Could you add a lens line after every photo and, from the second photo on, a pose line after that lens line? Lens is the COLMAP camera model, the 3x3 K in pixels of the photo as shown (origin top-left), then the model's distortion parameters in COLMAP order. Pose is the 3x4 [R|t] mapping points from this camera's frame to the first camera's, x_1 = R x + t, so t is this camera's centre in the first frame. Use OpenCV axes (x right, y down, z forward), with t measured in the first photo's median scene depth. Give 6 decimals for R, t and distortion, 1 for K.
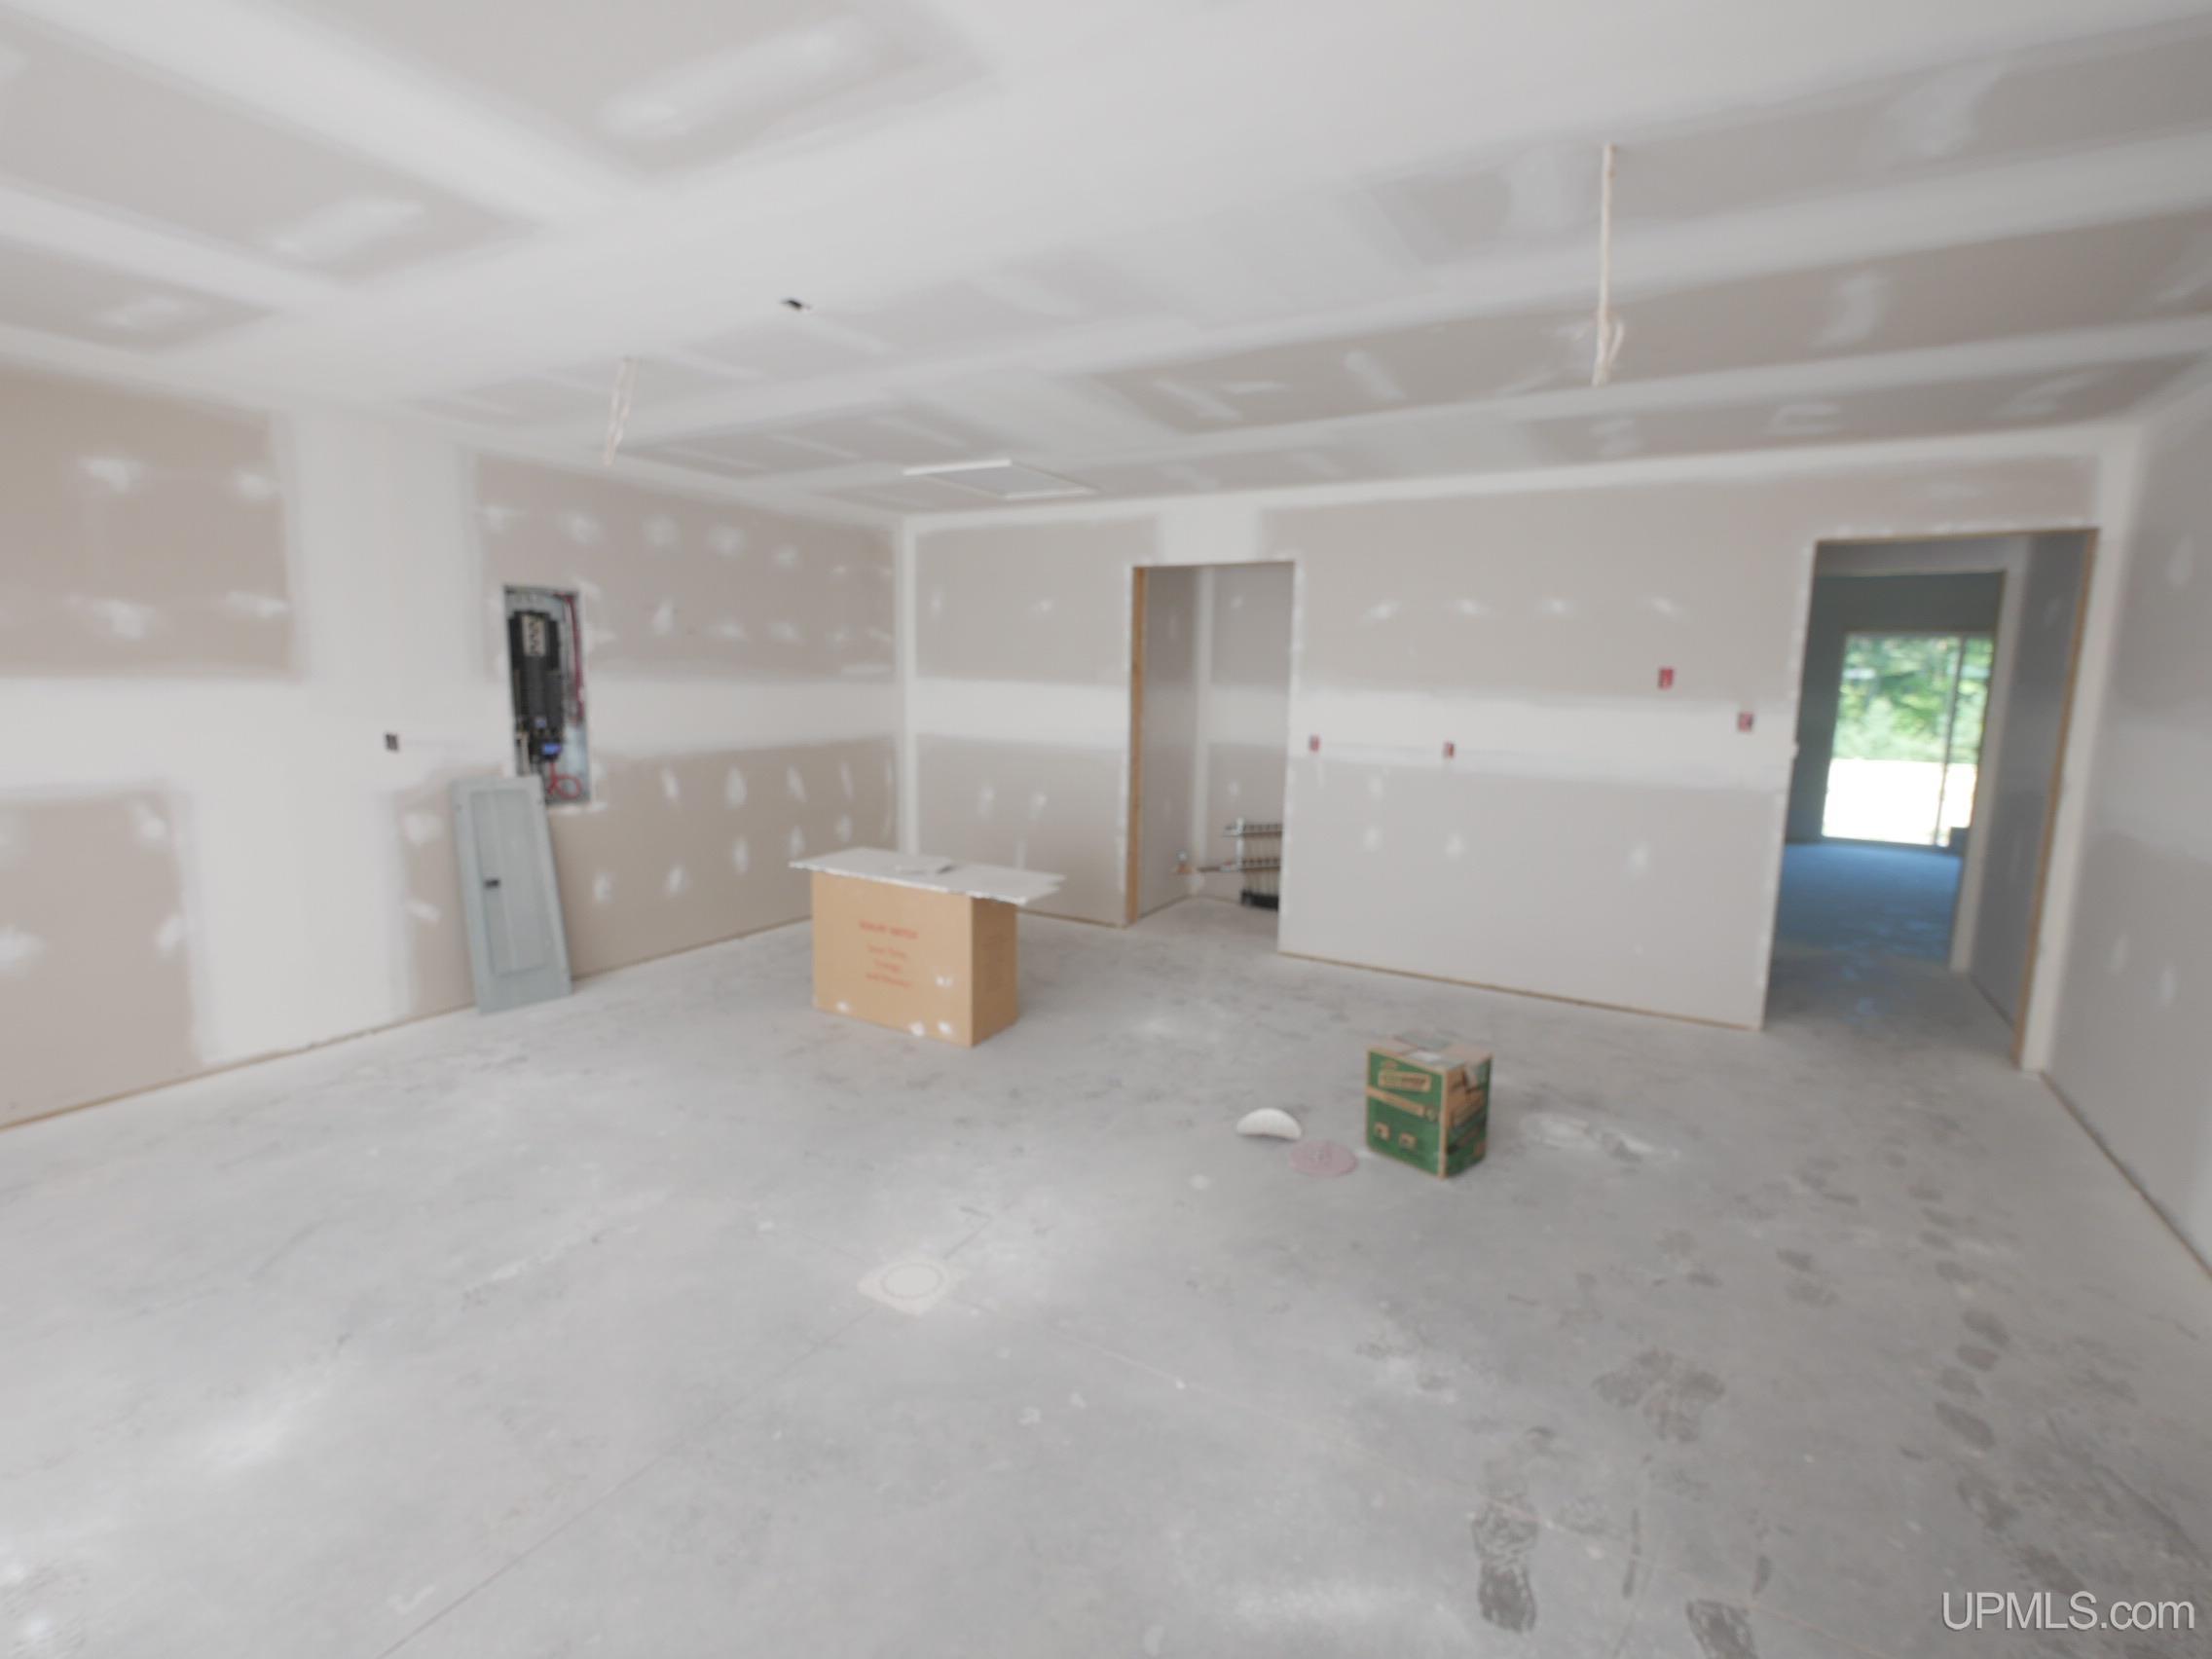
lens RADIAL K [[1020.8, 0, 1102.9], [0, 1020.8, 820.0], [0, 0, 1]] dist [-0.000832, 0.000044]
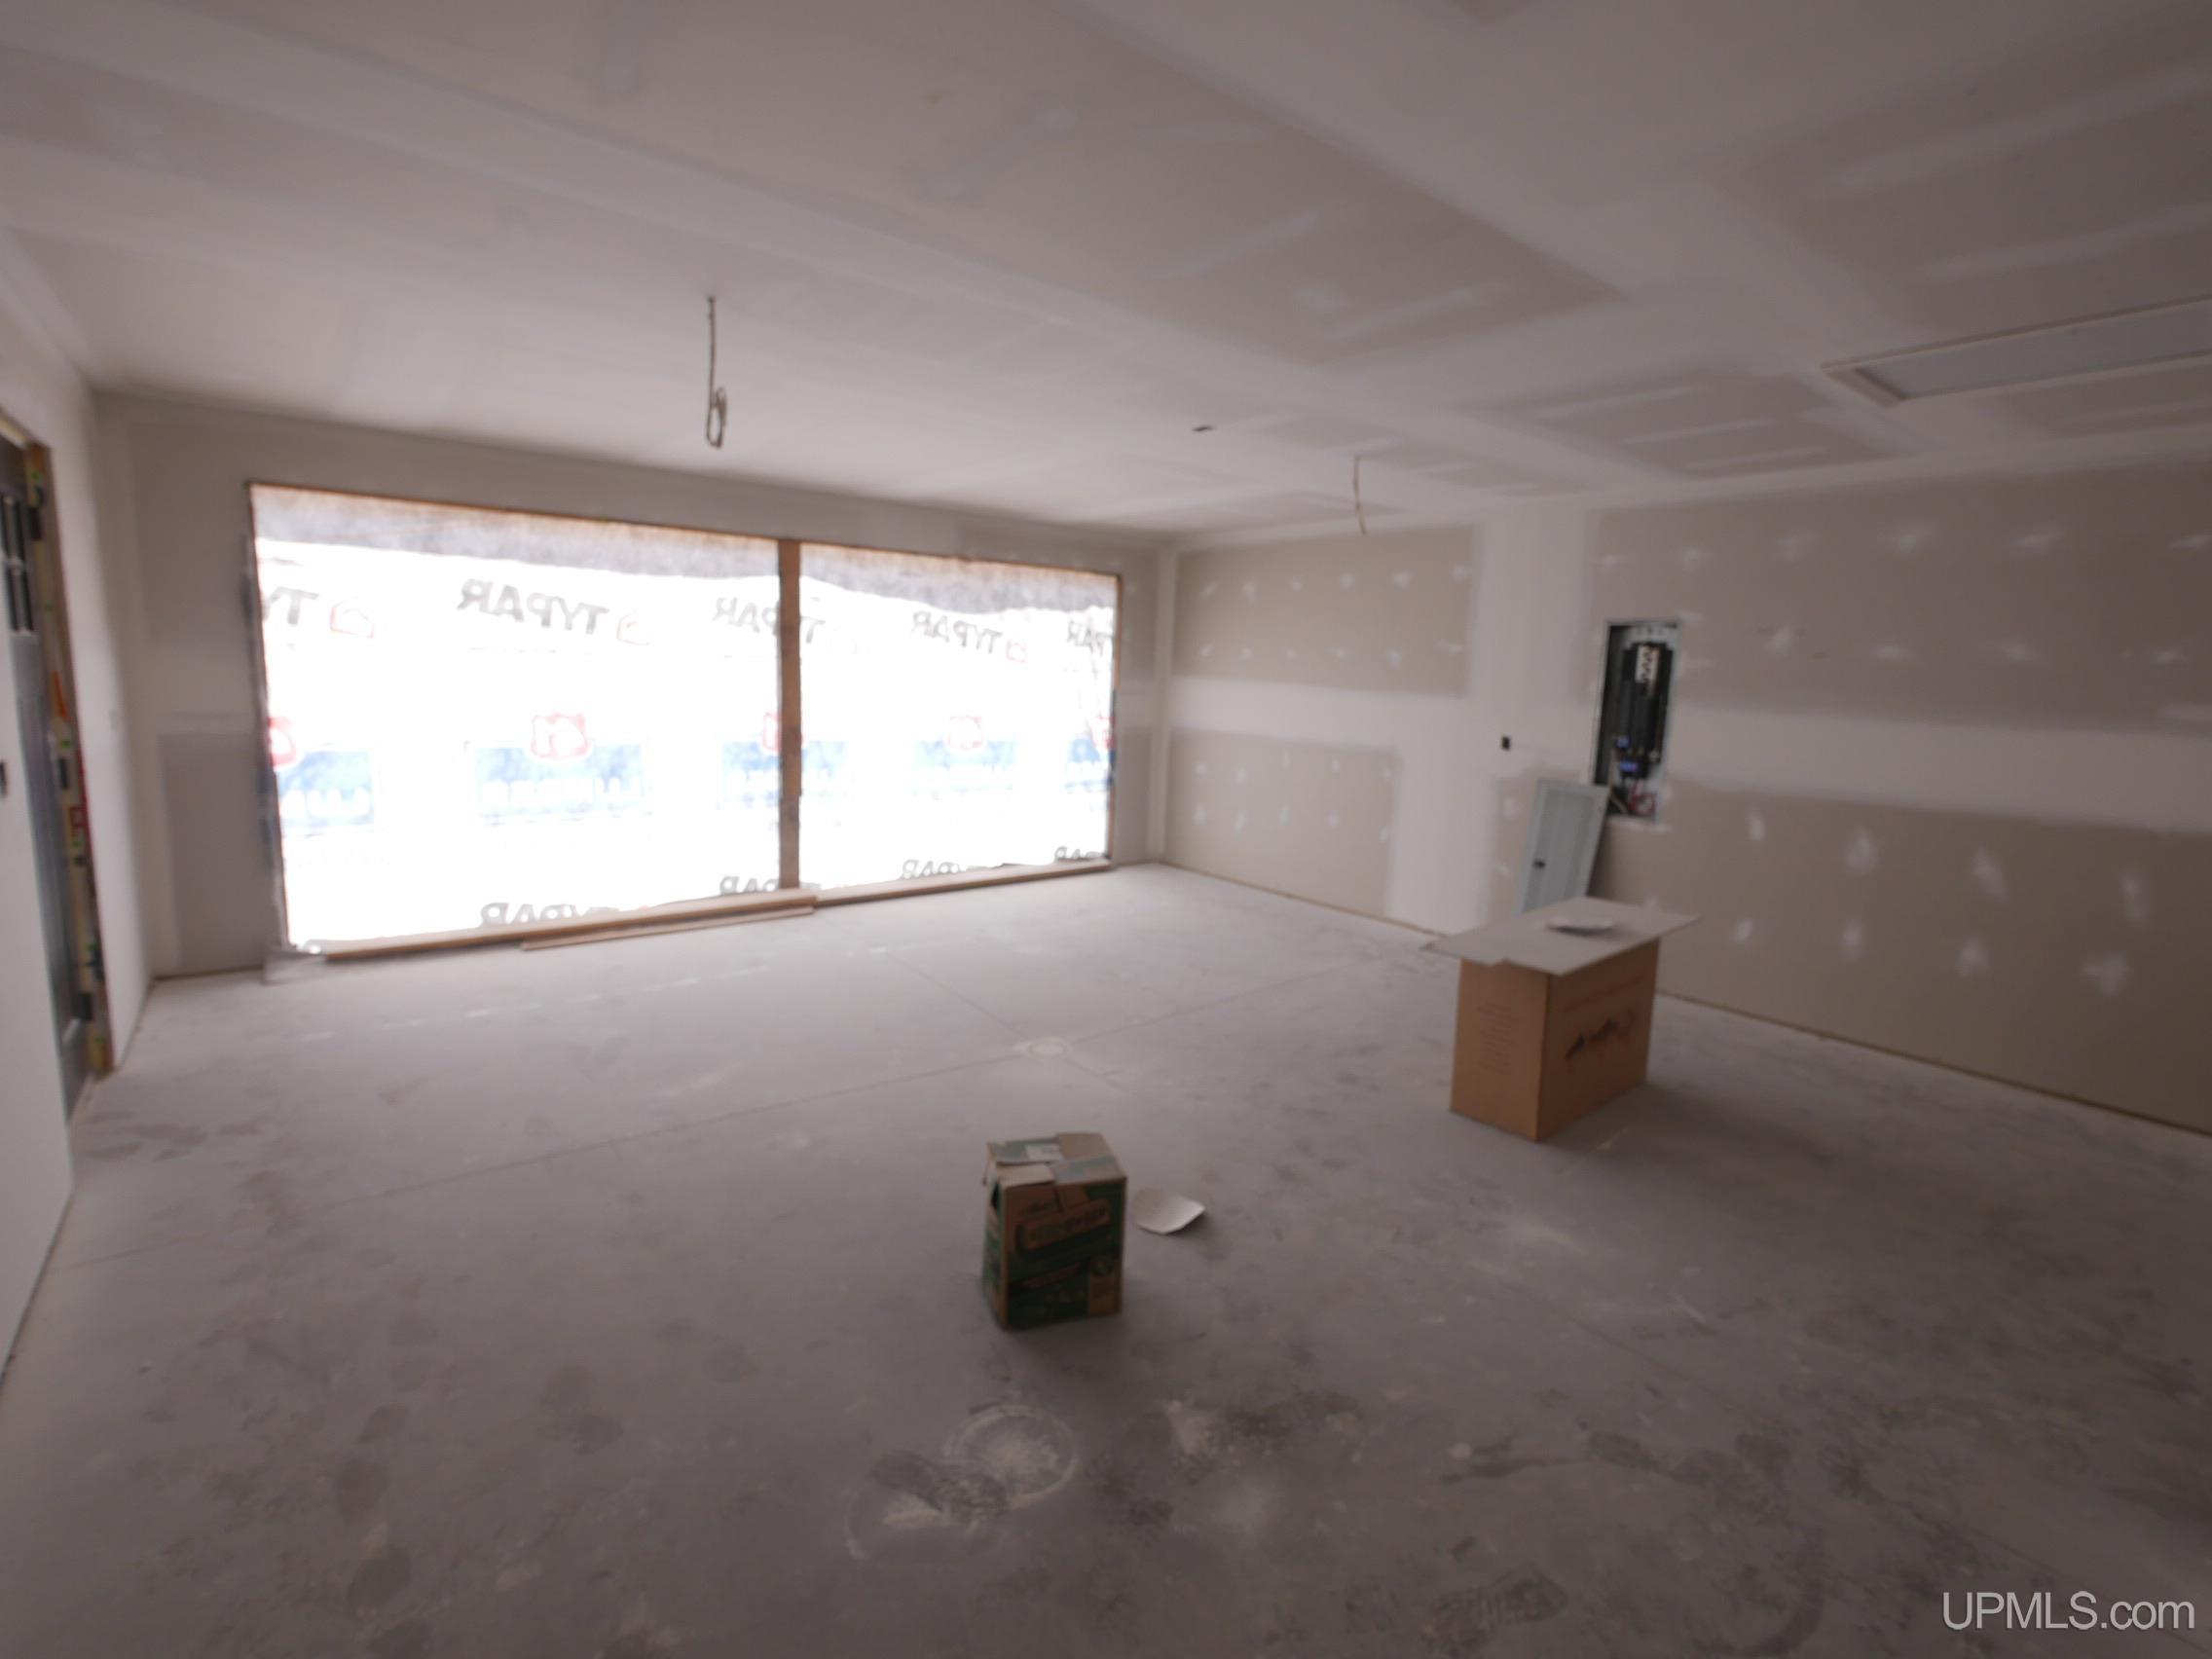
lens RADIAL K [[1028.7, 0, 1105.5], [0, 1028.7, 817.2], [0, 0, 1]] dist [-0.000423, -0.000449]
pose [[-0.362153, 0.103175, -0.926391, 0.733262], [-0.178796, 0.967711, 0.177674, -0.119364], [0.914810, 0.229980, -0.332012, 0.915659]]
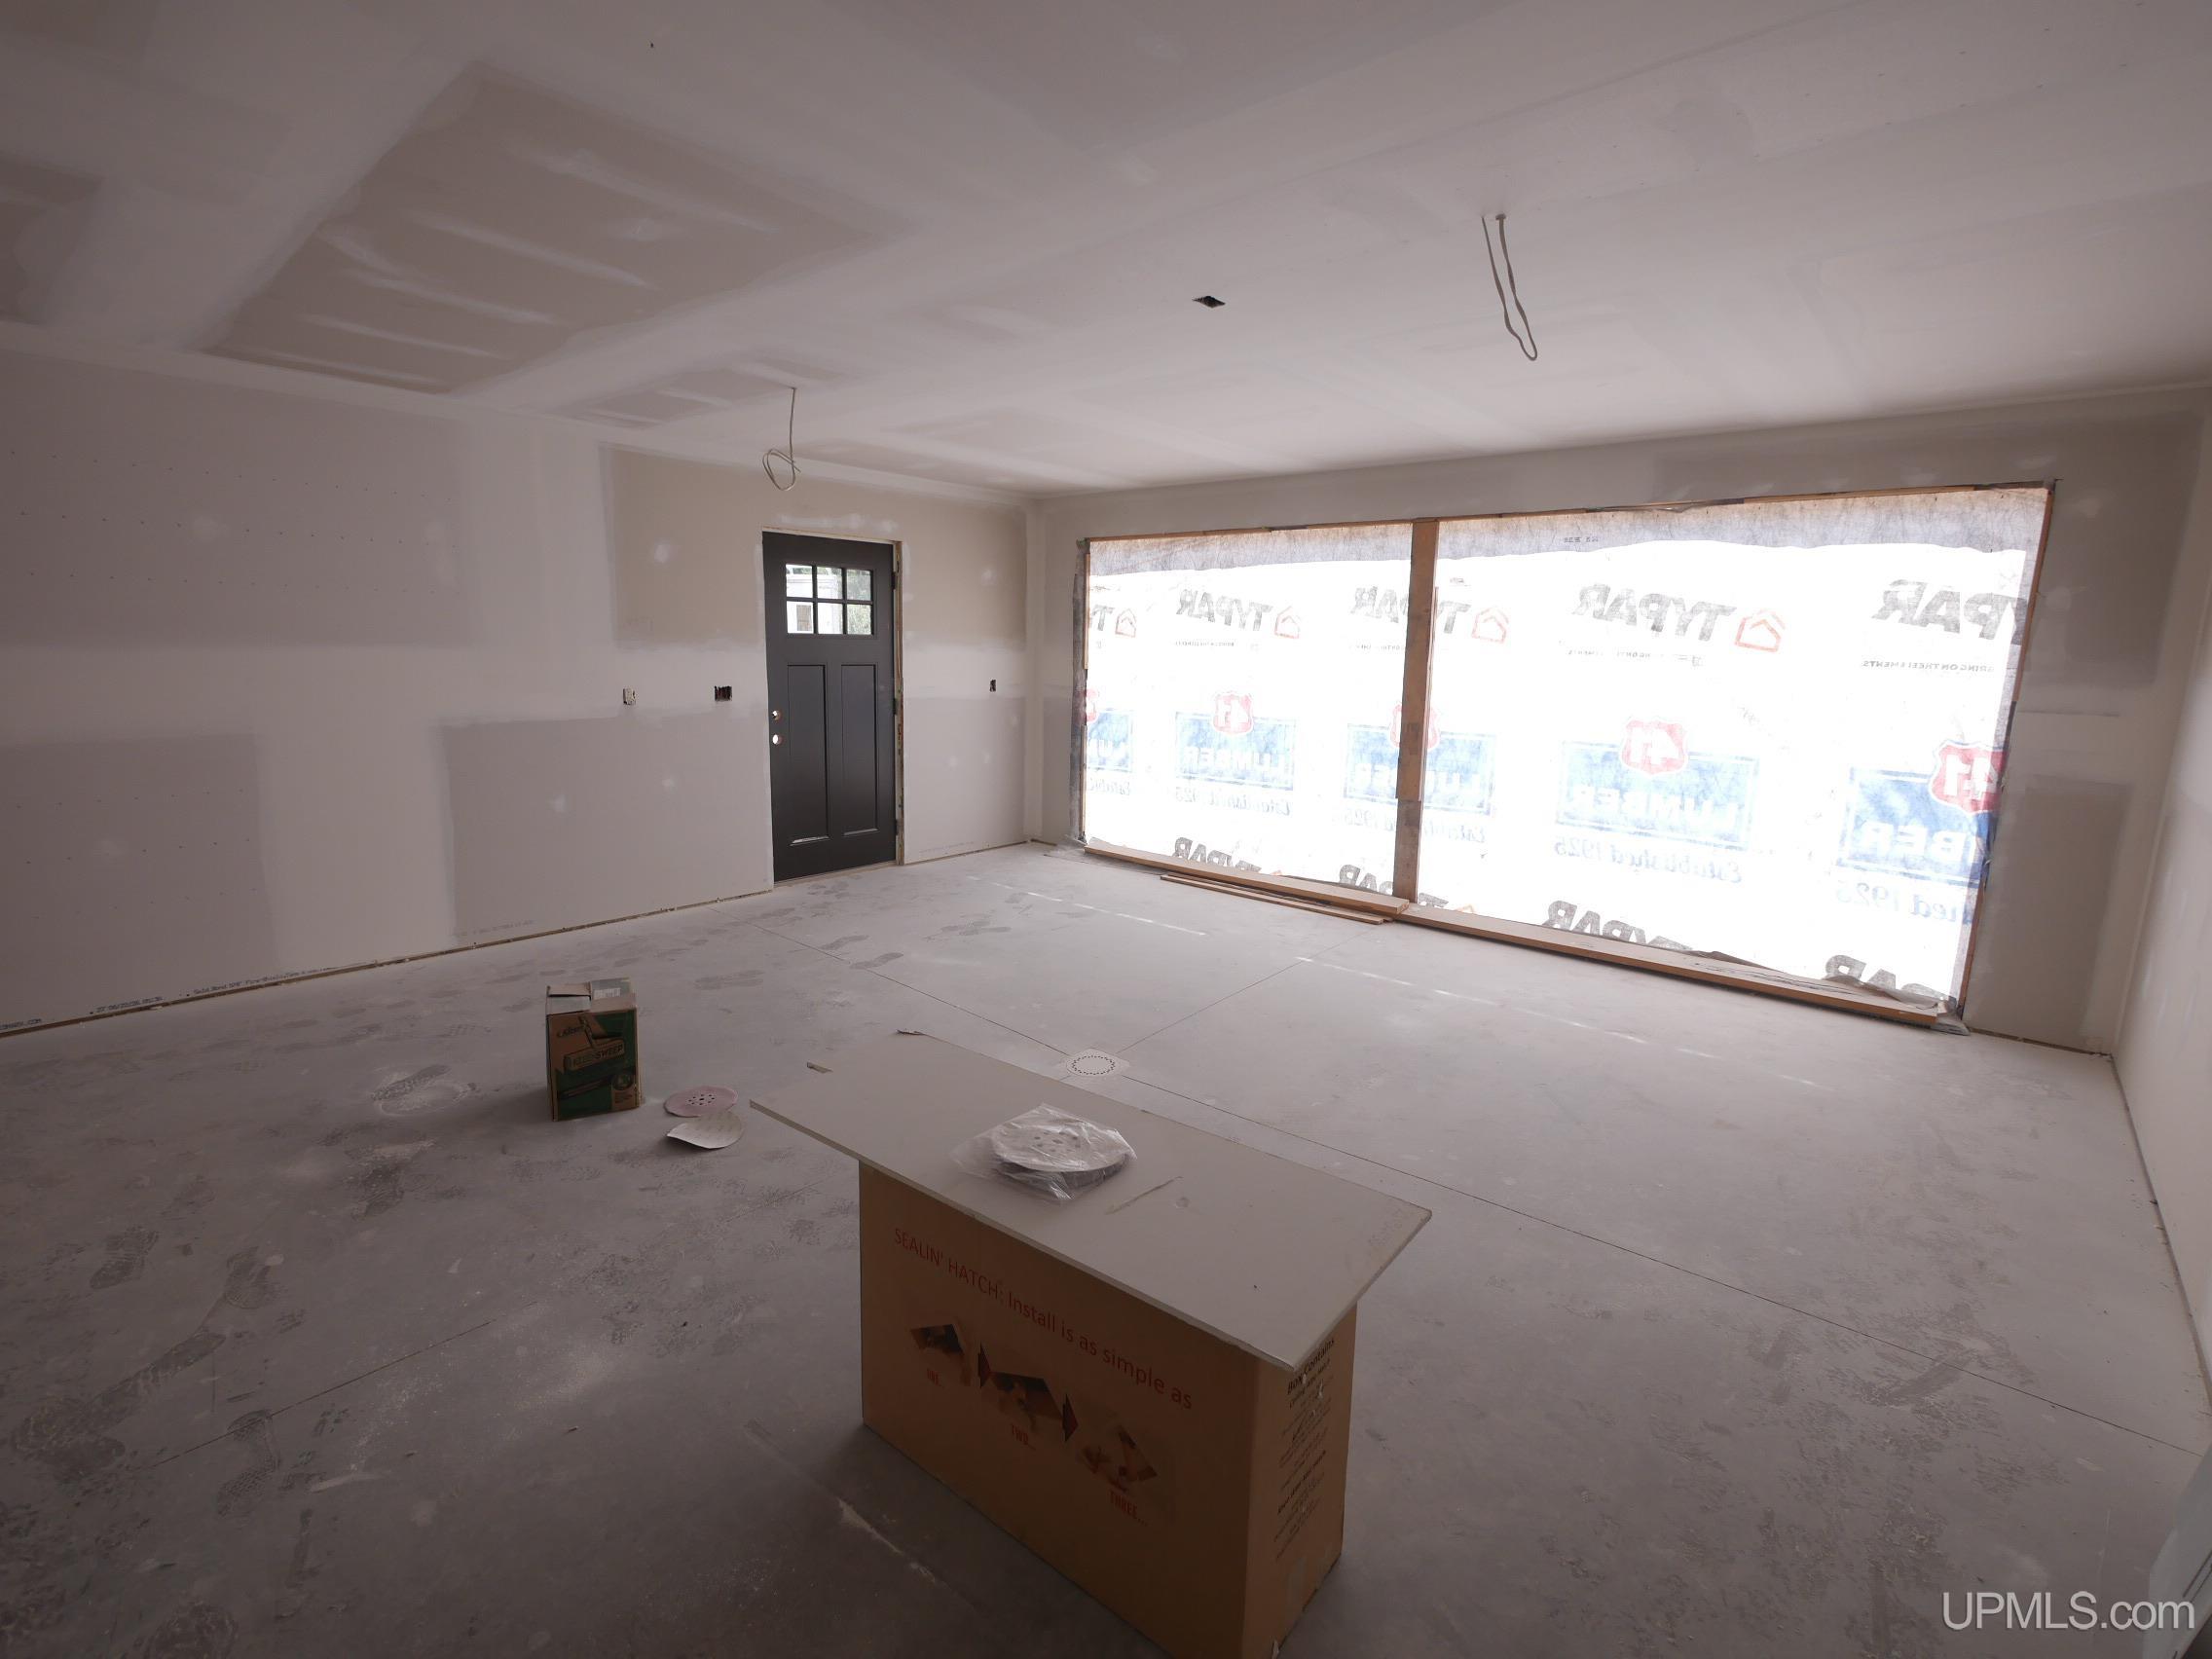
lens RADIAL K [[1020.8, 0, 1102.9], [0, 1020.8, 820.0], [0, 0, 1]] dist [-0.000832, 0.000044]
pose [[-0.982079, -0.073387, 0.173595, -0.254541], [-0.014337, 0.947497, 0.319444, -0.201707], [-0.187924, 0.311230, -0.931569, 1.335977]]
